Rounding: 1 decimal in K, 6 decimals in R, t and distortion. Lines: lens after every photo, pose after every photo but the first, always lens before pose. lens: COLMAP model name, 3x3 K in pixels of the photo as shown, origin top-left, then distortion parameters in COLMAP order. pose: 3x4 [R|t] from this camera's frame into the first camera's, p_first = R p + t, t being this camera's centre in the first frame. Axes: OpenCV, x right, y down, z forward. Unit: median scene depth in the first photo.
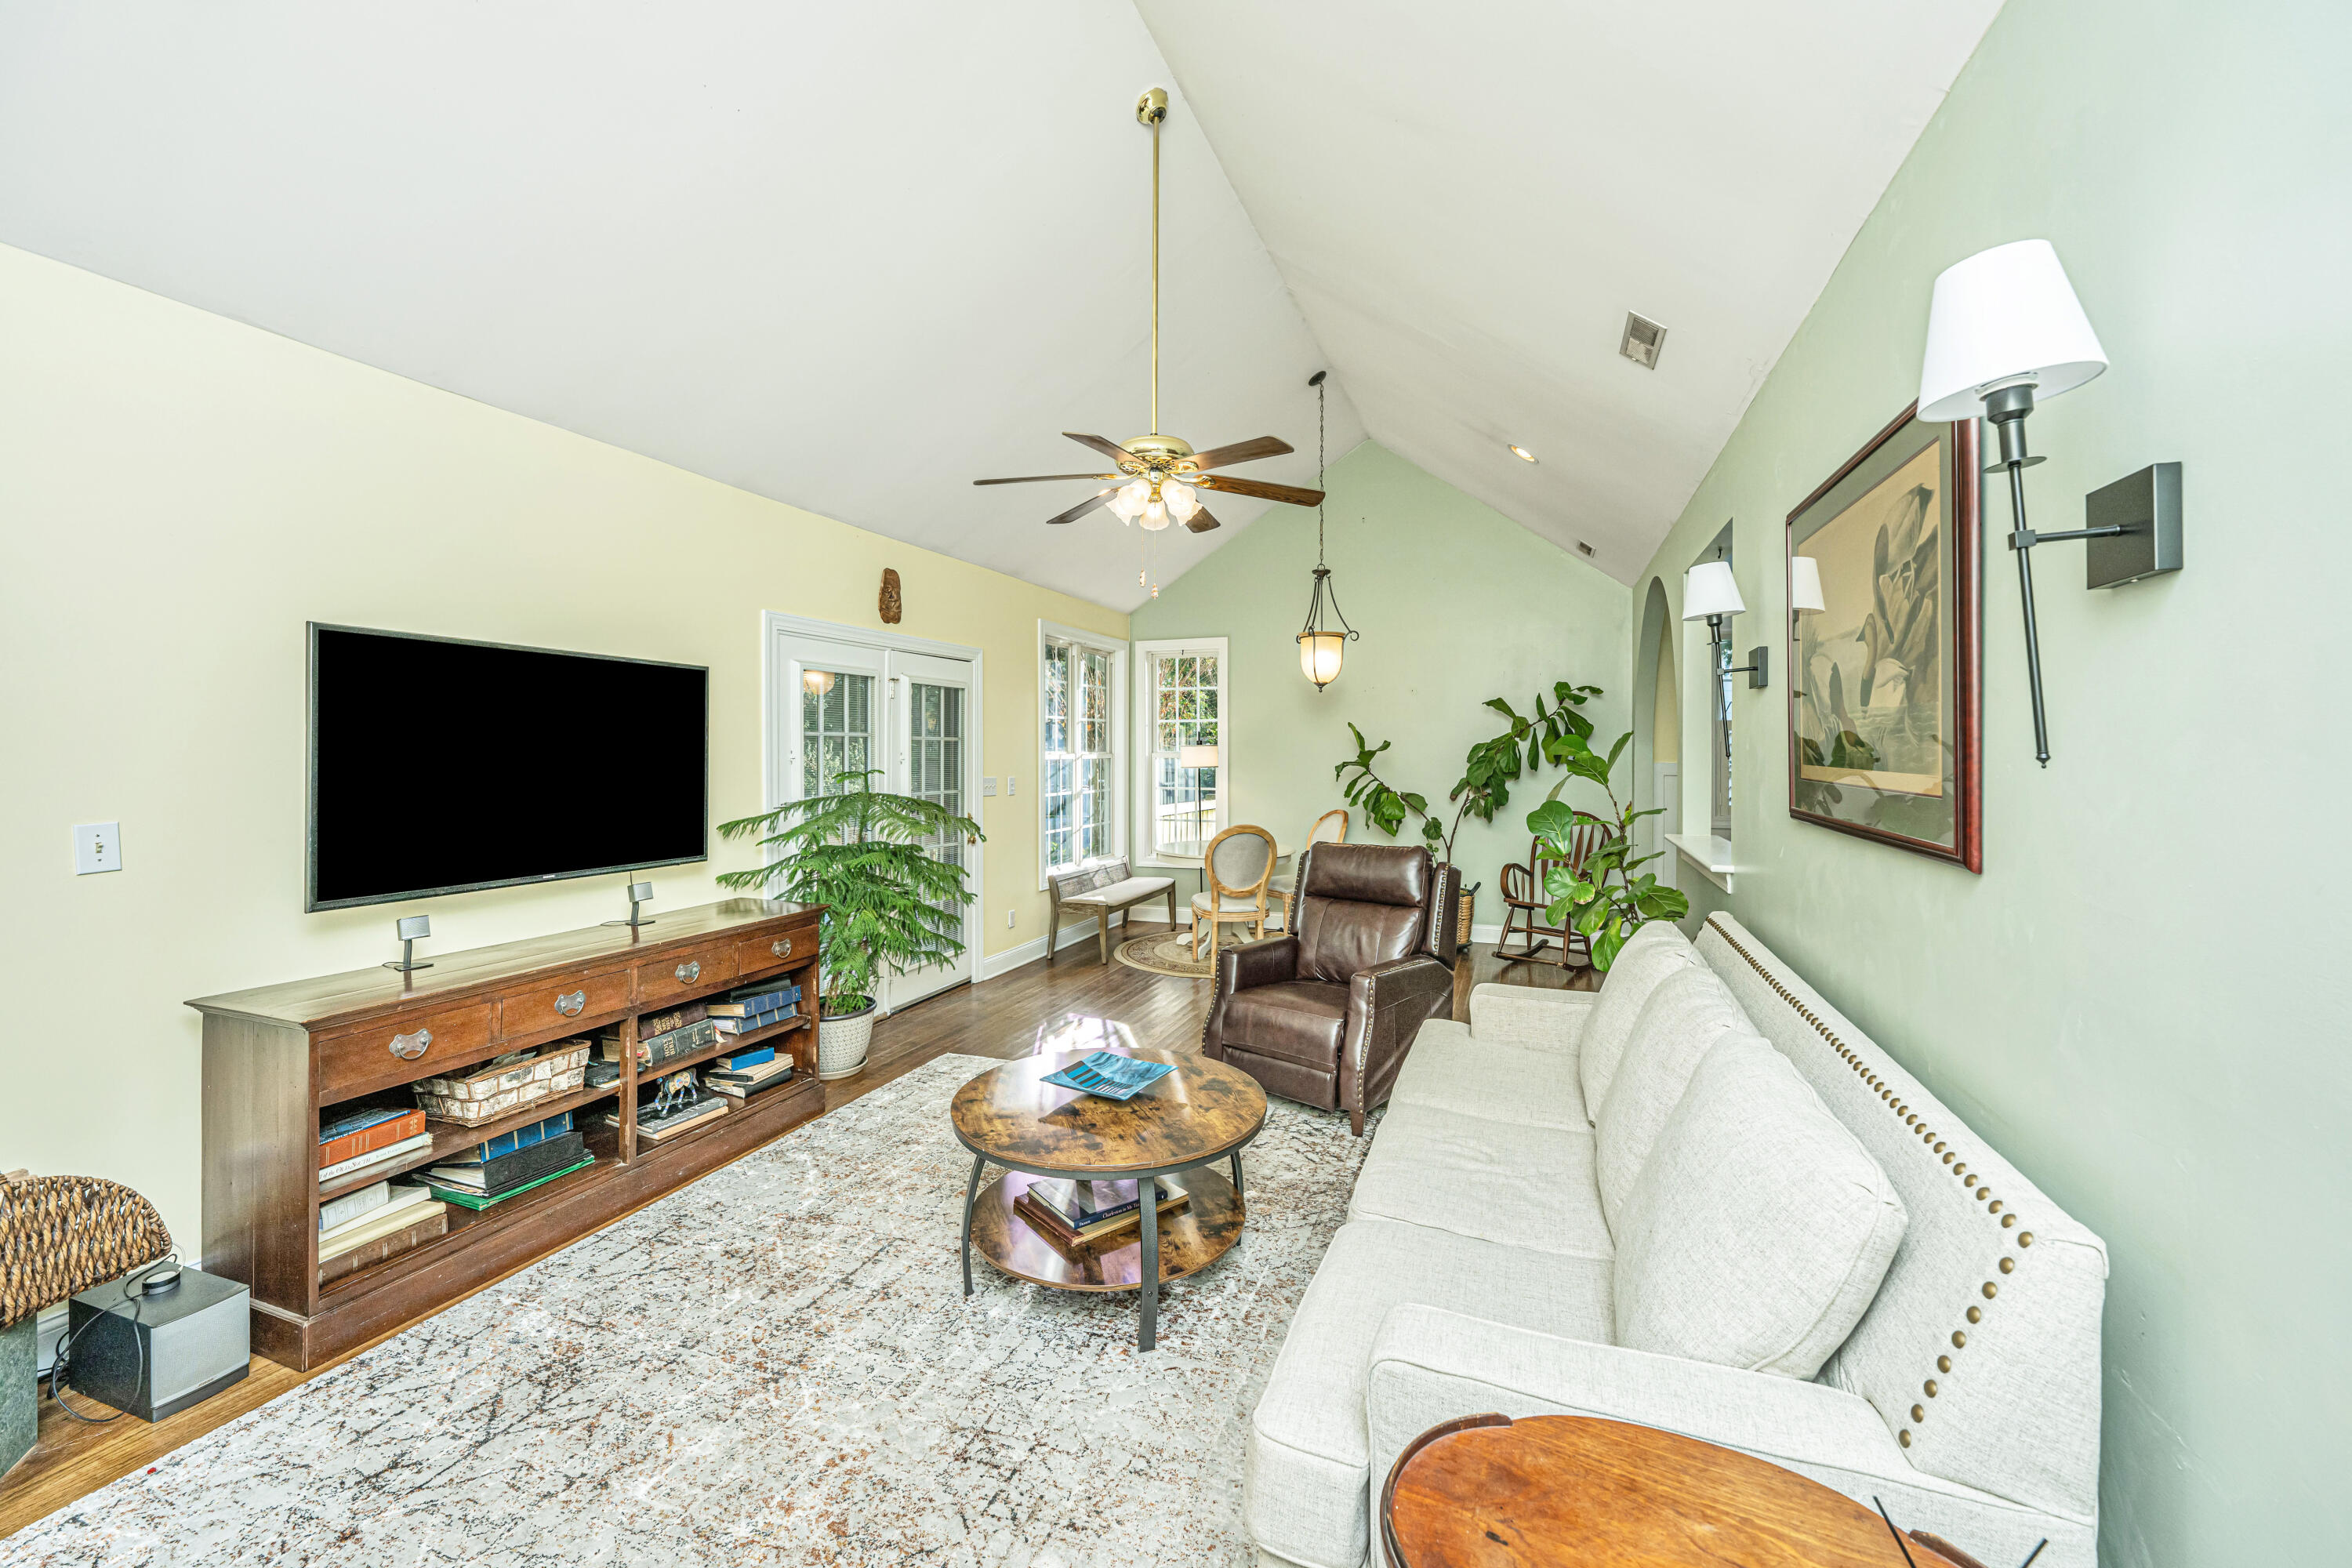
lens RADIAL K [[960.9, 0, 1199.4], [0, 960.9, 751.5], [0, 0, 1]] dist [0.000107, -0.000072]
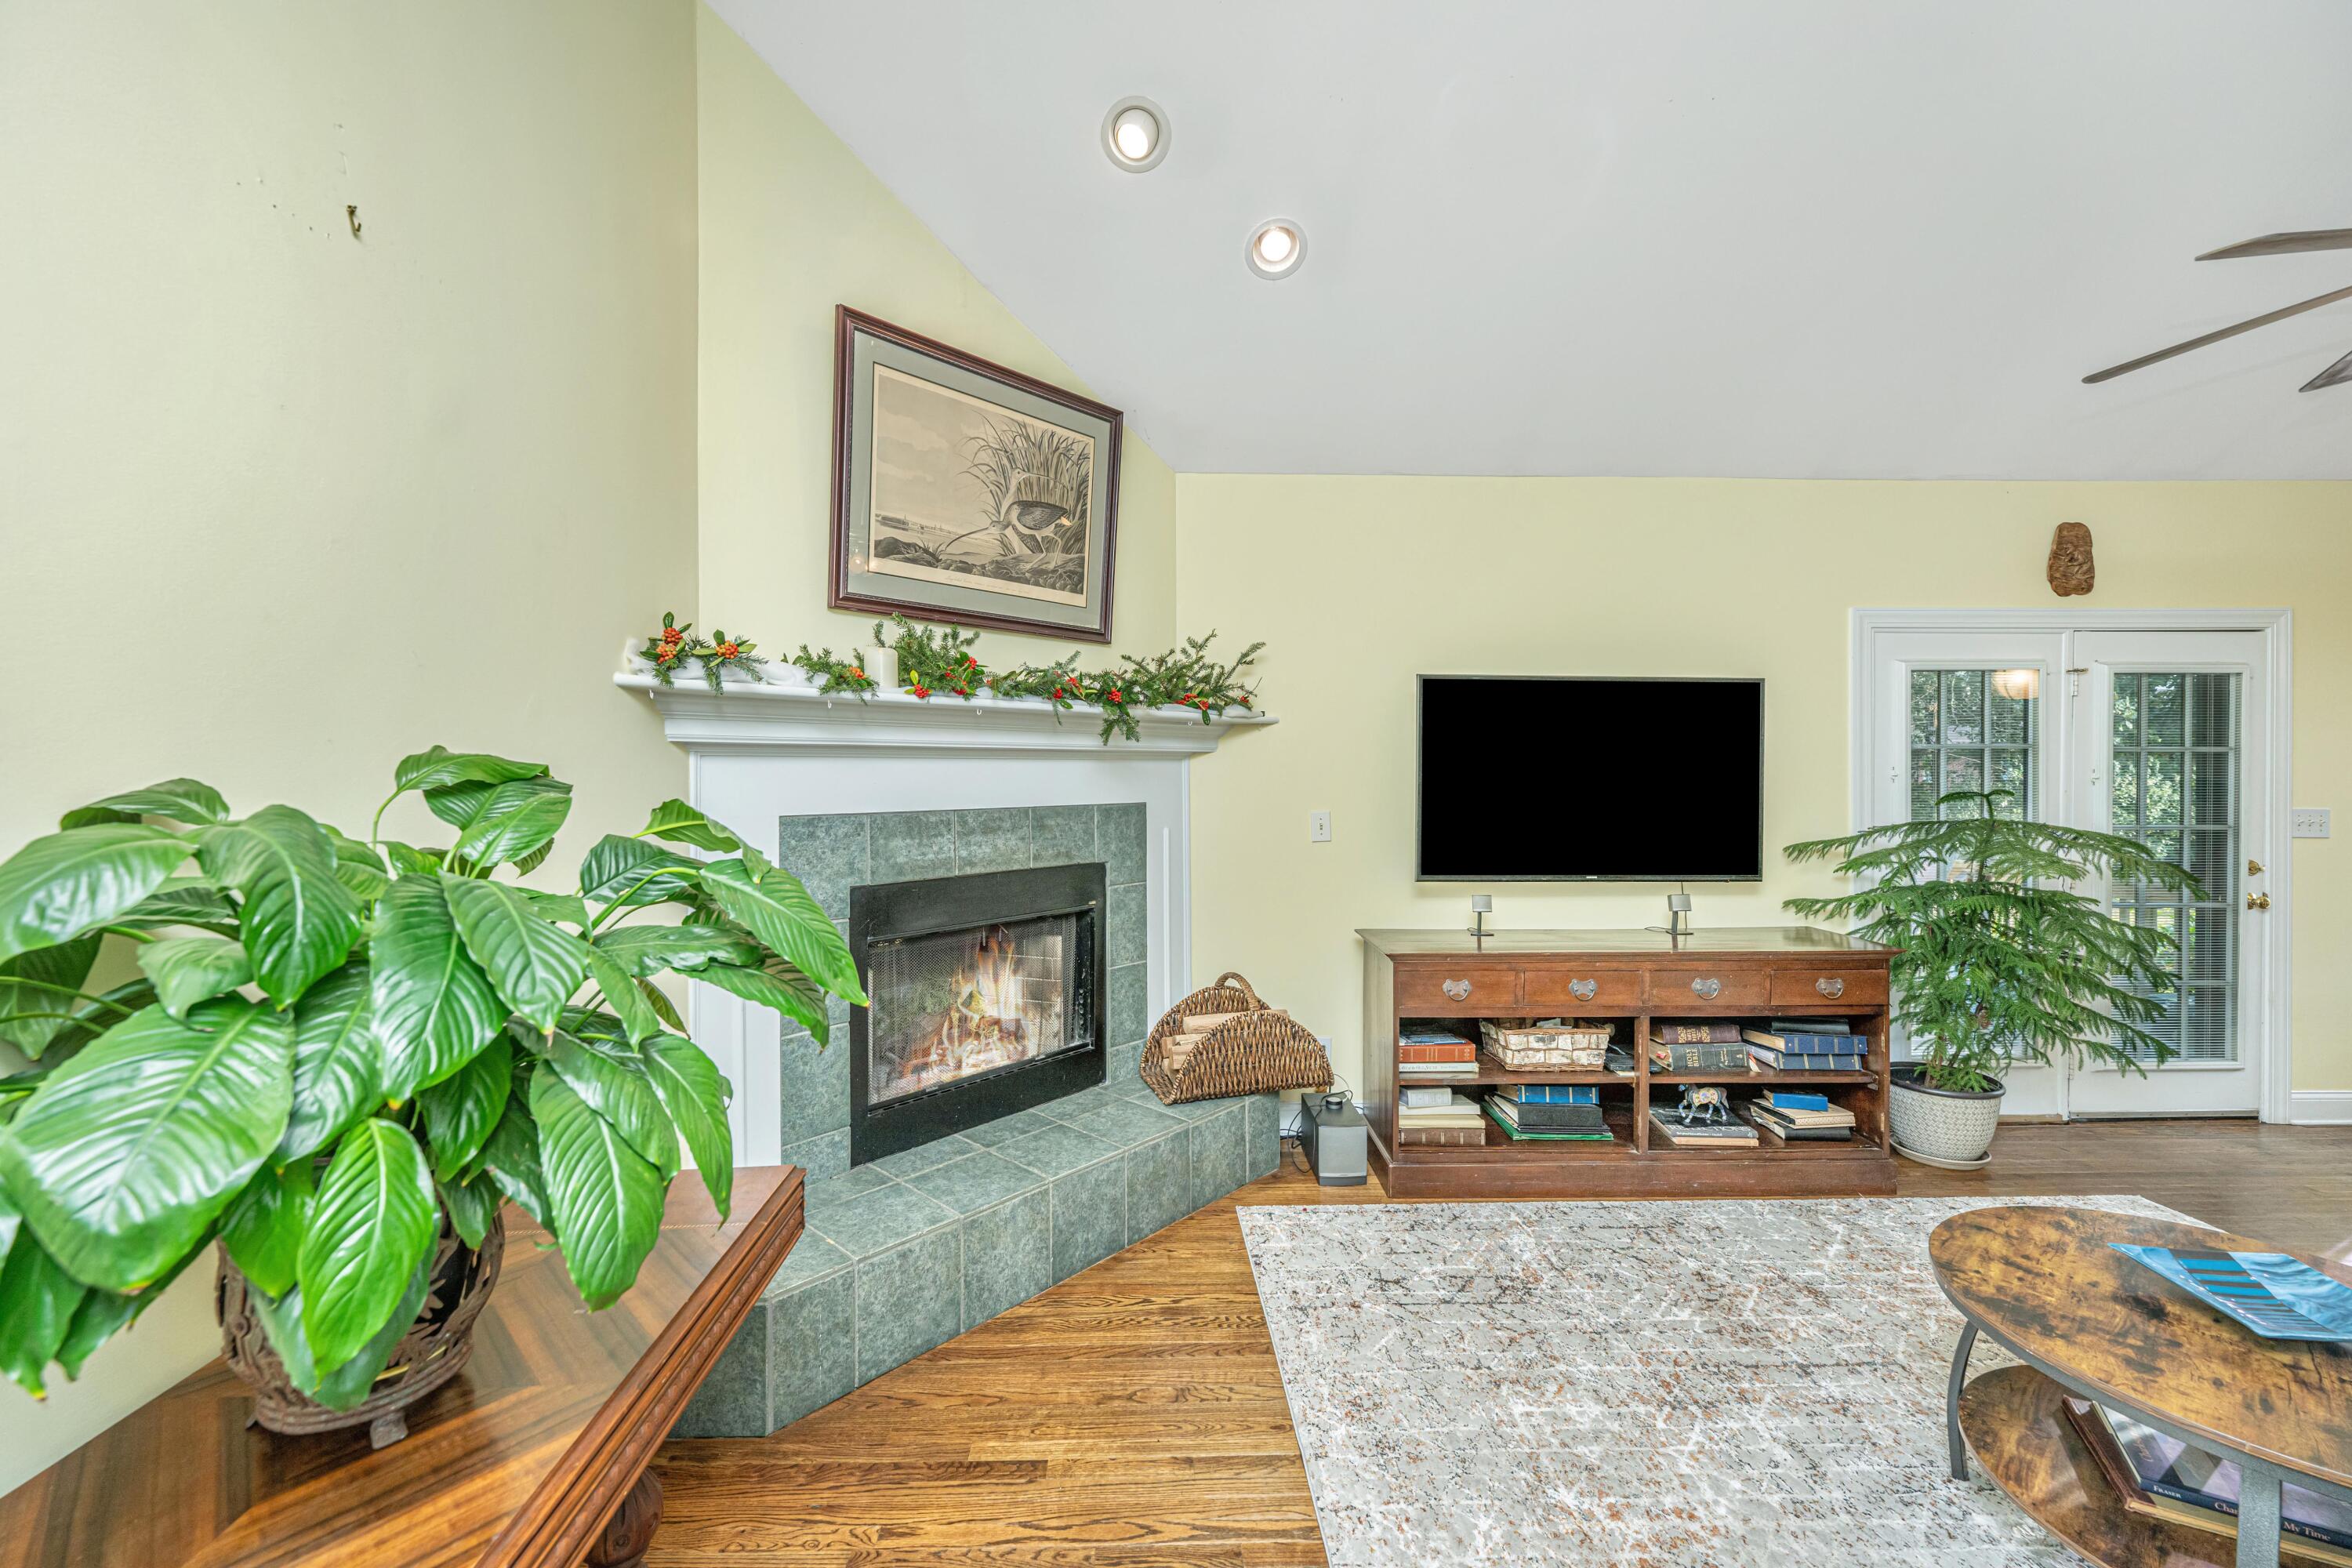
lens RADIAL K [[948.5, 0, 1148.7], [0, 948.5, 781.3], [0, 0, 1]] dist [0.000575, 0.000098]
pose [[0.353138, 0.004597, -0.935560, 0.171352], [-0.000248, 0.999988, 0.004821, 0.010617], [0.935571, -0.001470, 0.353135, 0.105662]]
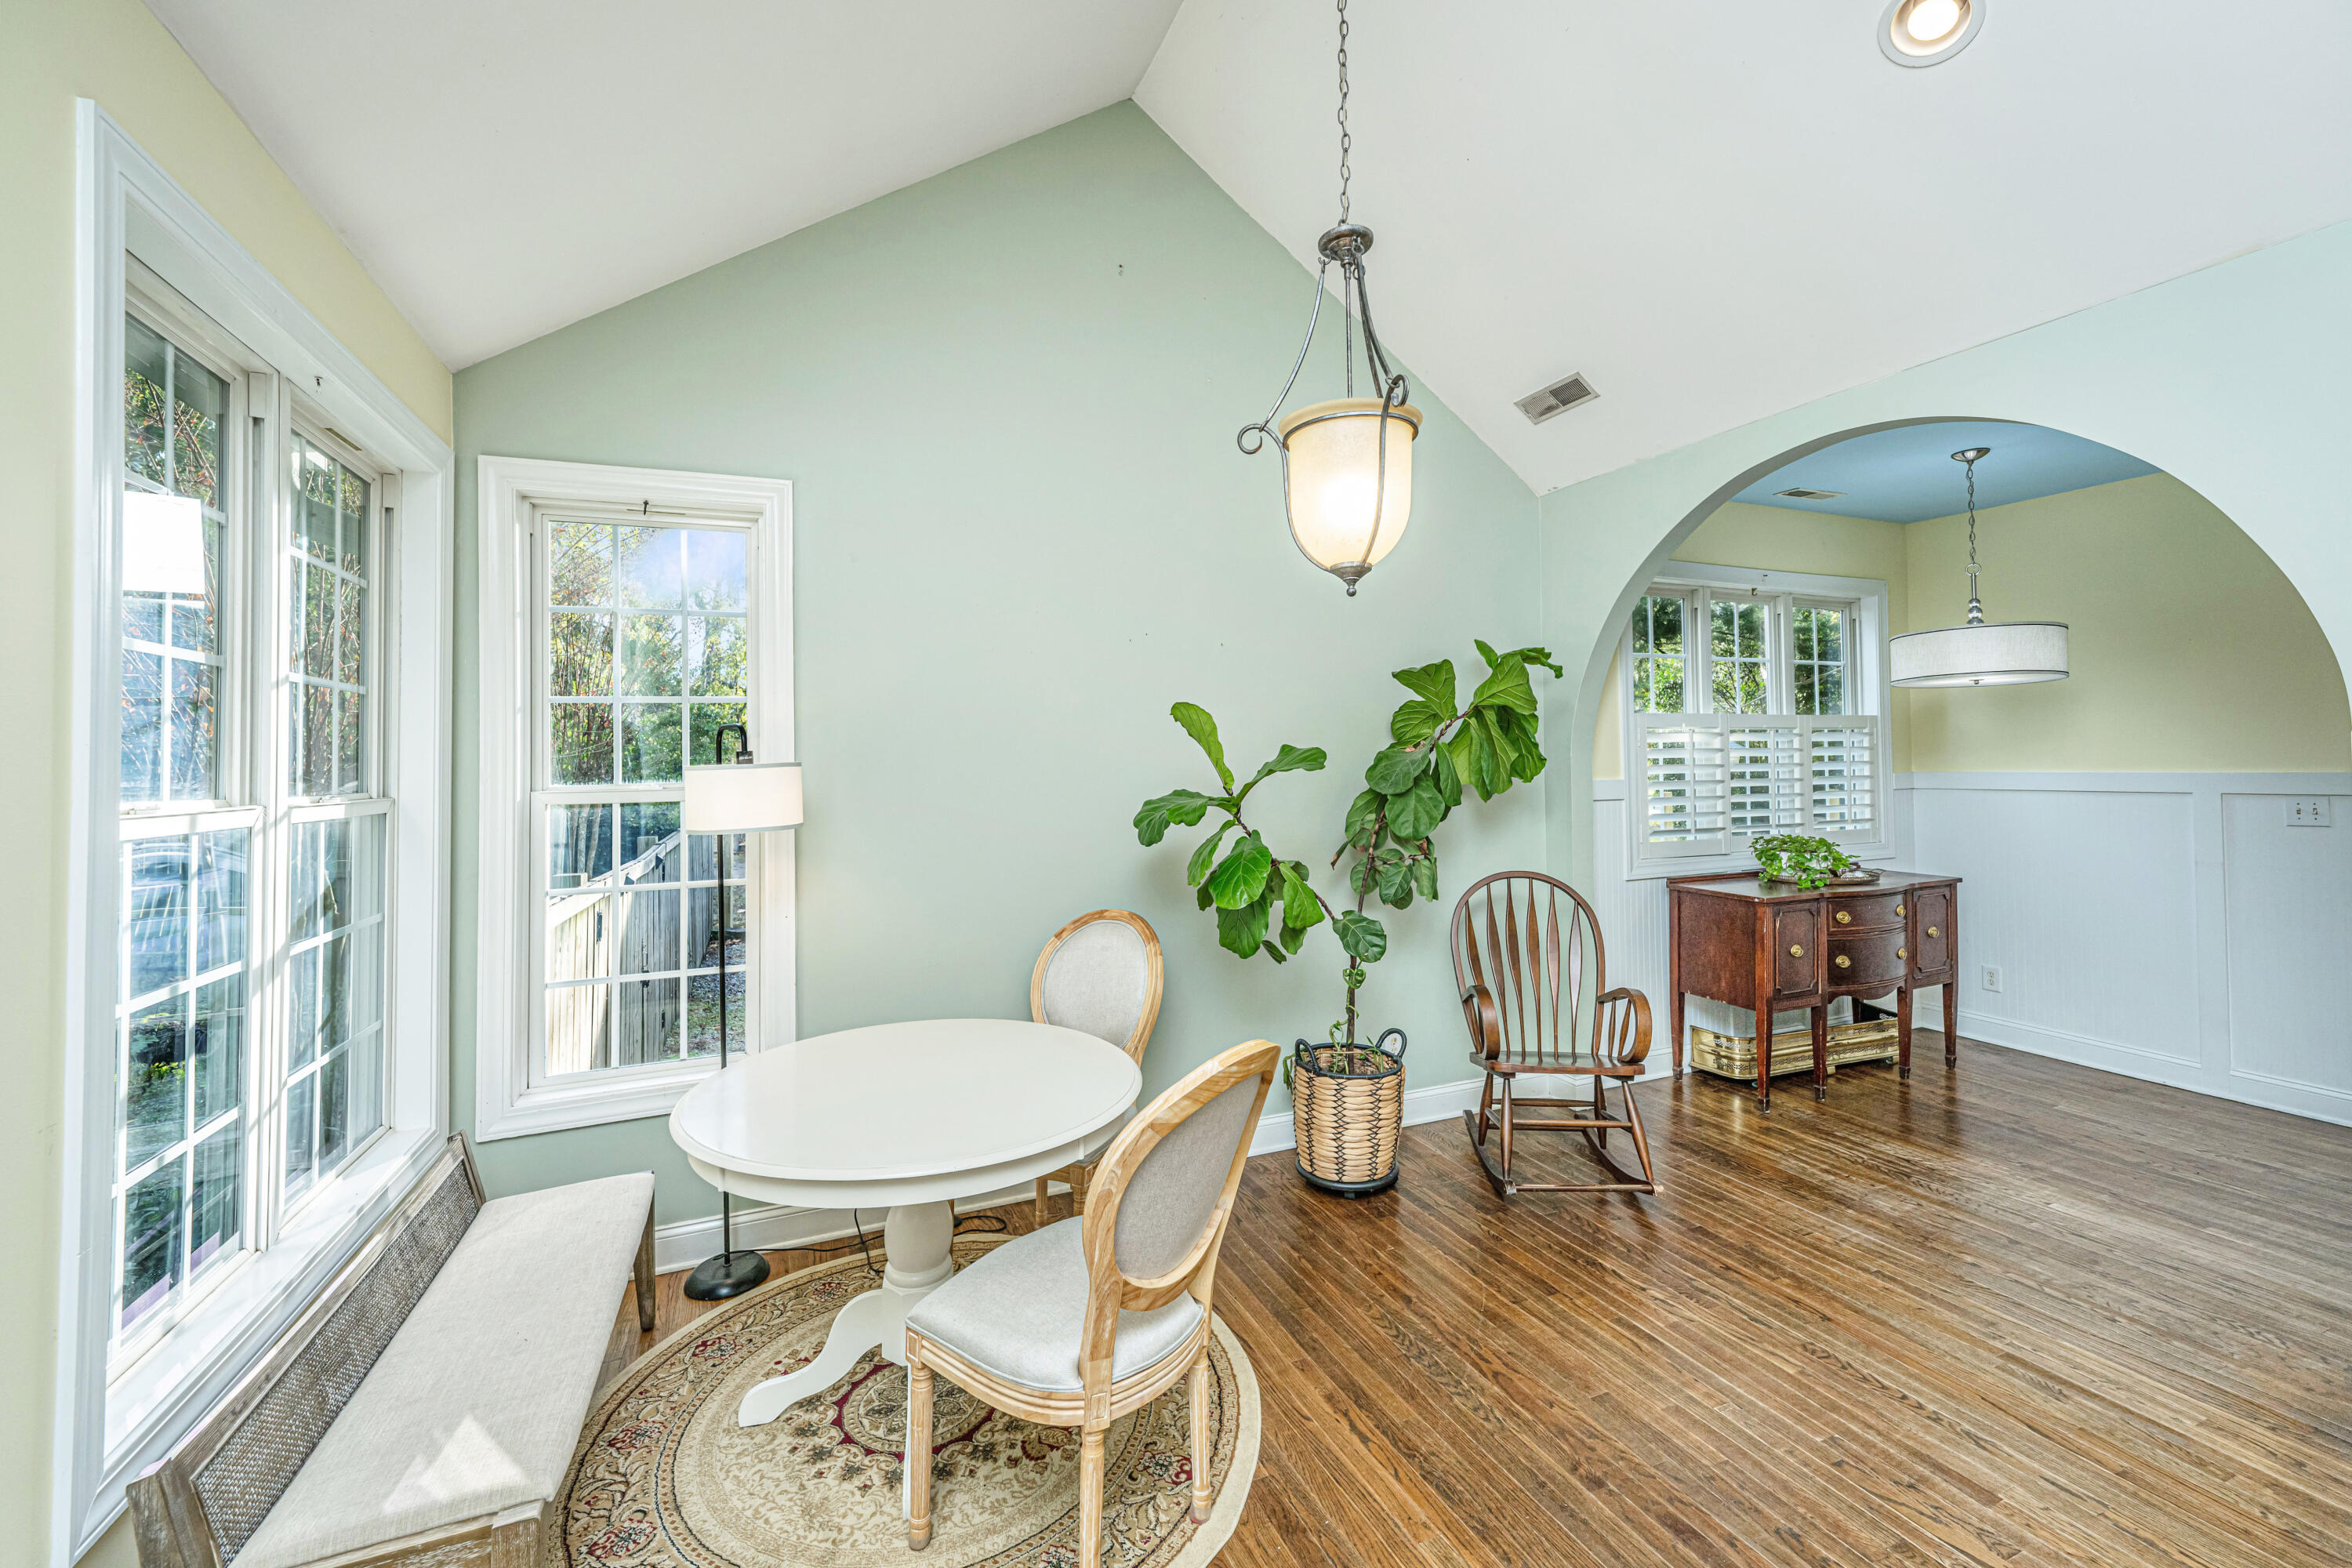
lens RADIAL K [[960.9, 0, 1199.4], [0, 960.9, 751.5], [0, 0, 1]] dist [0.000107, -0.000072]
pose [[0.733264, -0.007052, 0.679908, -0.257902], [0.033194, 0.999125, -0.025436, 0.006235], [-0.679134, 0.041220, 0.732856, 1.402560]]
